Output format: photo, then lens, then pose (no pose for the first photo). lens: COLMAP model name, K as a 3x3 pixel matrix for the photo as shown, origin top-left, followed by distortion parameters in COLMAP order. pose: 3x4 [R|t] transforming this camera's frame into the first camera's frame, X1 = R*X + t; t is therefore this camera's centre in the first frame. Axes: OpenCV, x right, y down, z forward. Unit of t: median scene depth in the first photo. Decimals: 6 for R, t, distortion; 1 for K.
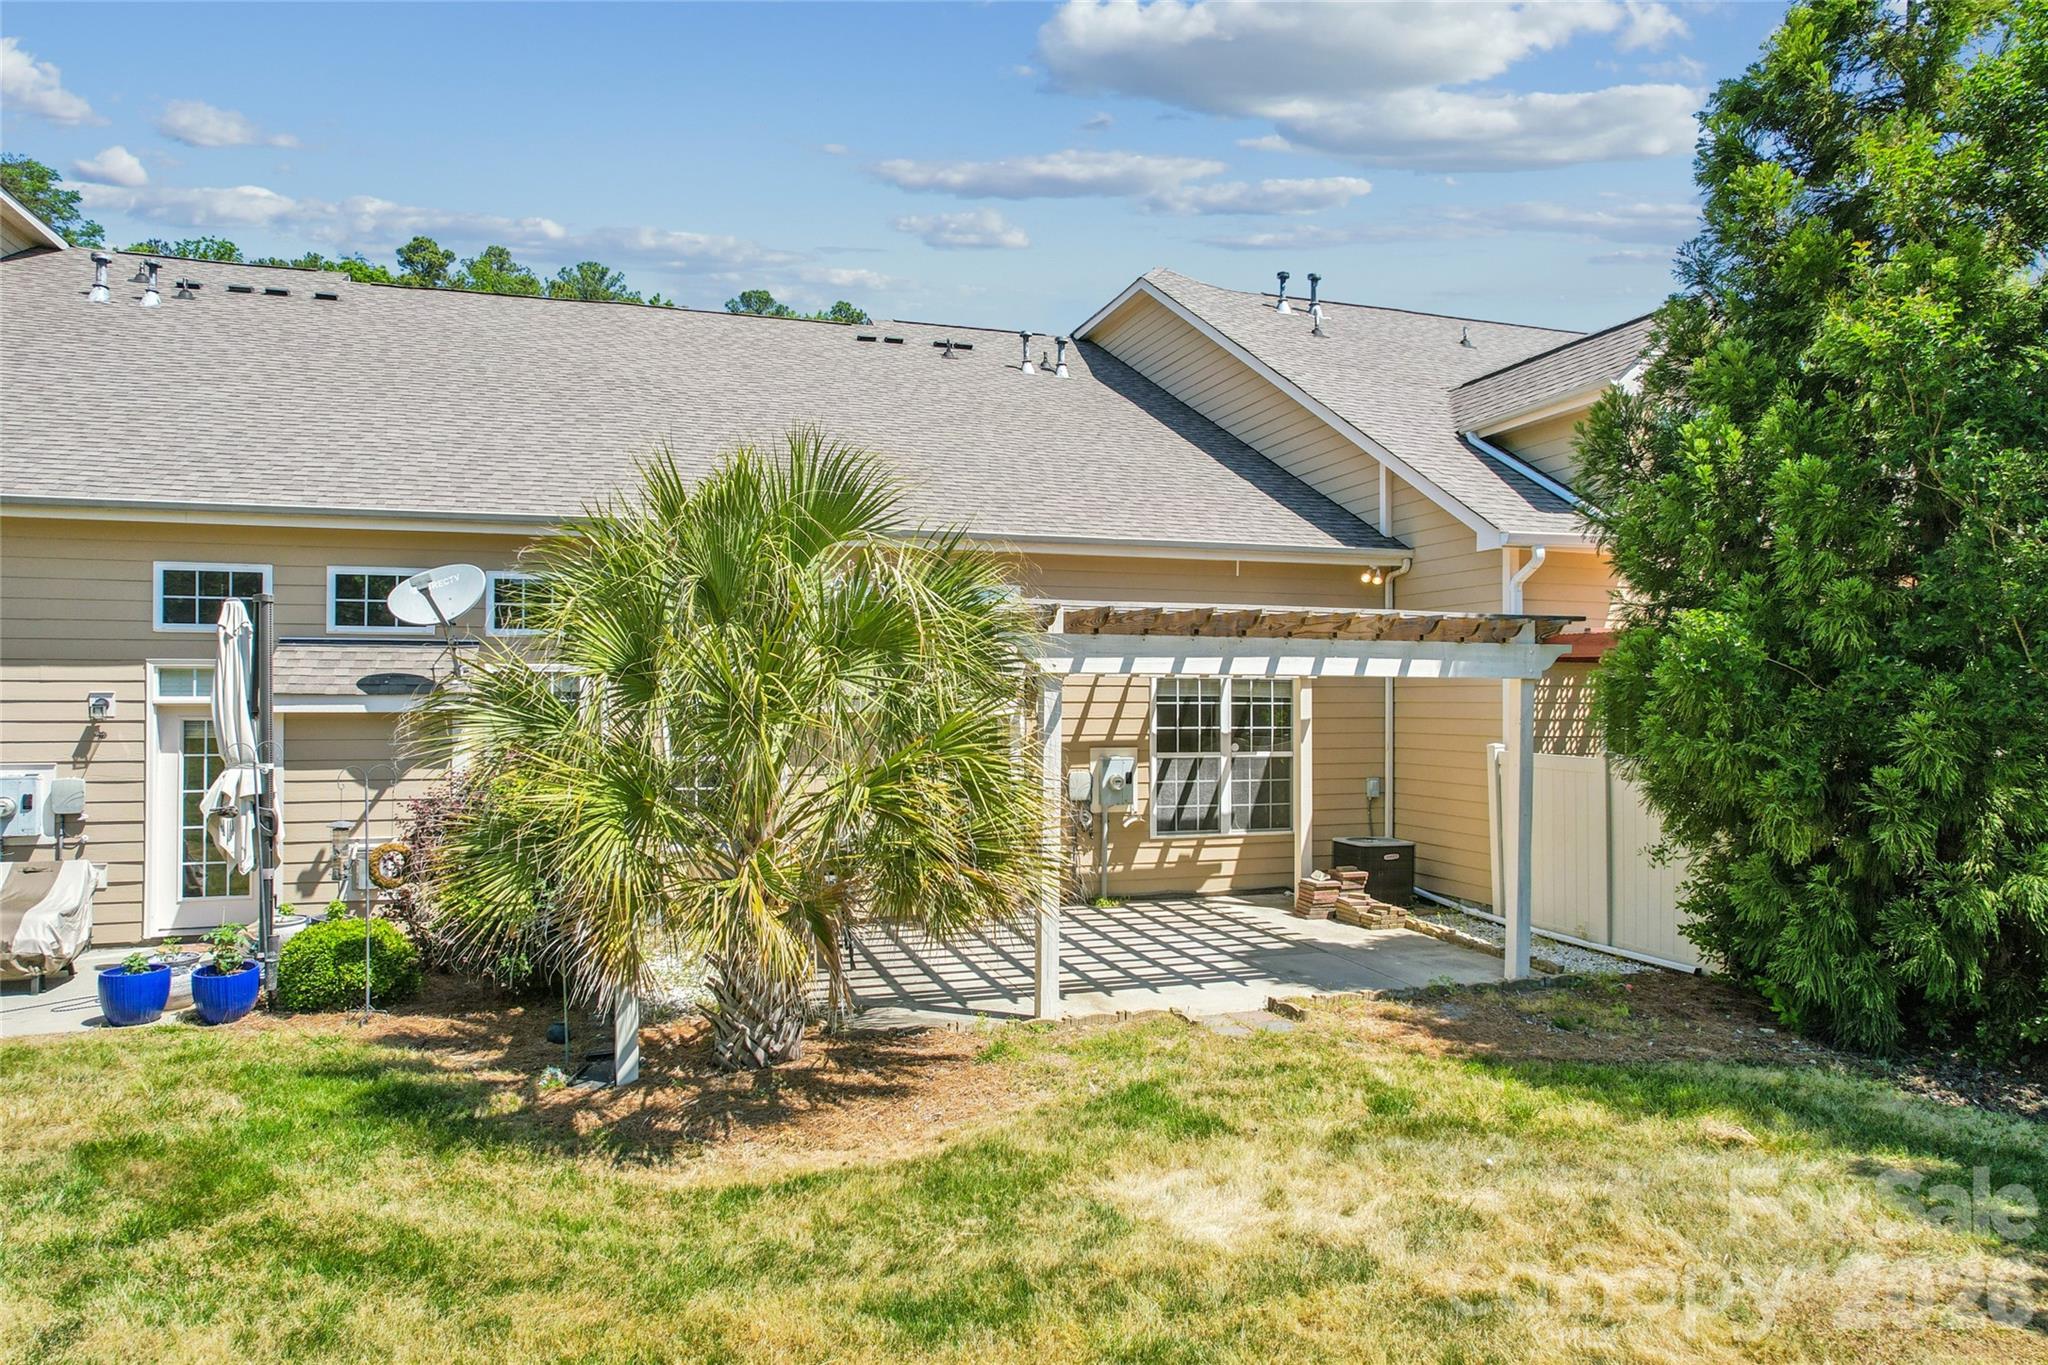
lens RADIAL K [[1266.0, 0, 1024.0], [0, 1266.0, 682.5], [0, 0, 1]] dist [-0.058739, 0.055232]
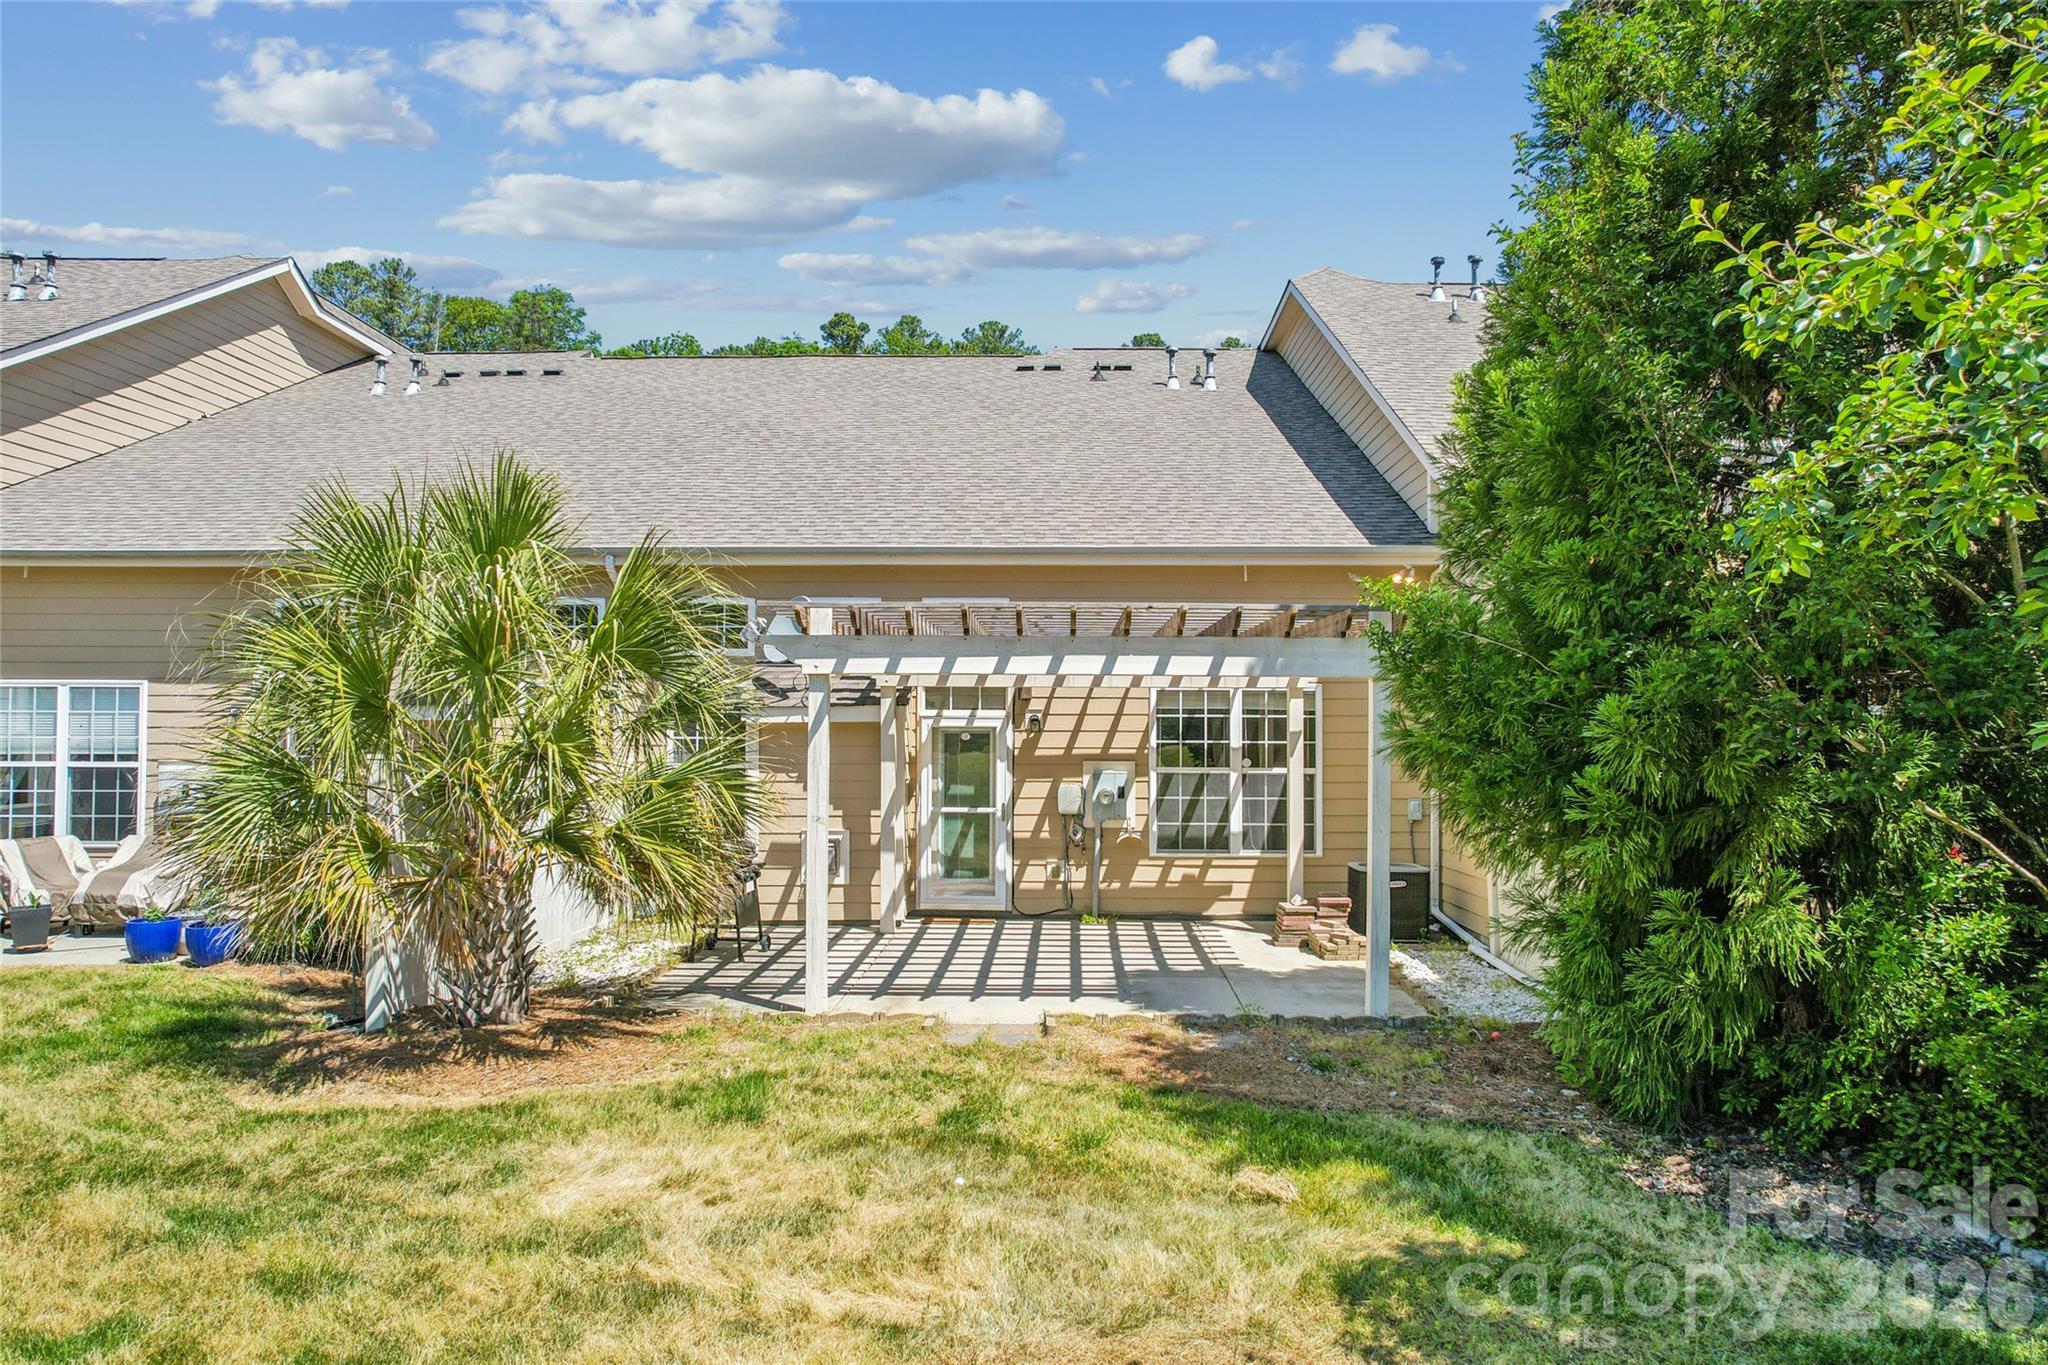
lens RADIAL K [[1266.0, 0, 1024.0], [0, 1266.0, 682.5], [0, 0, 1]] dist [-0.058739, 0.055232]
pose [[0.946854, -0.010672, -0.321487, 0.320065], [0.001936, 0.999620, -0.027480, 0.017463], [0.321659, 0.025397, 0.946515, 0.053801]]
